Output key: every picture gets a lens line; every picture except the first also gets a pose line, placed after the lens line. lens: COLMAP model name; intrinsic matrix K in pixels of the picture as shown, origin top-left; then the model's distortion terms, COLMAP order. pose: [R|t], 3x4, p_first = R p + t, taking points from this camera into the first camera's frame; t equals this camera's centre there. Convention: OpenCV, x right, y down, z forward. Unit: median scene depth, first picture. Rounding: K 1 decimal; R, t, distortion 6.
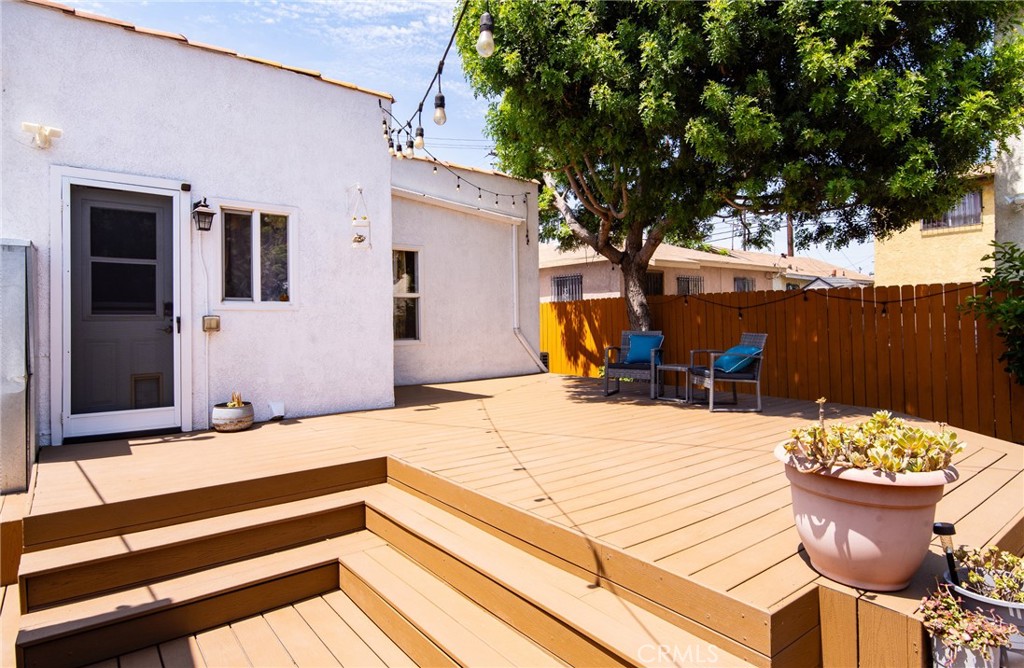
lens RADIAL K [[552.6, 0, 473.0], [0, 552.6, 316.9], [0, 0, 1]] dist [-0.001625, 0.000610]
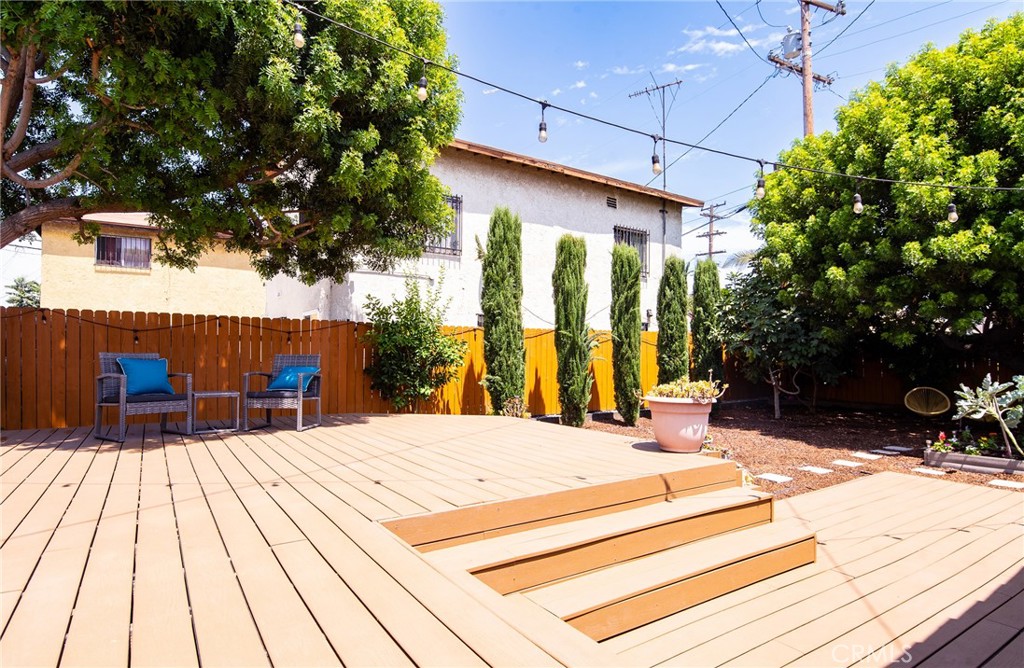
lens RADIAL K [[552.6, 0, 513.0], [0, 552.6, 341.5], [0, 0, 1]] dist [-0.001625, 0.000610]
pose [[0.049896, 0.032529, 0.998225, -0.245845], [-0.009988, 0.999436, -0.032070, 0.015802], [-0.998704, -0.008370, 0.050192, 0.243157]]
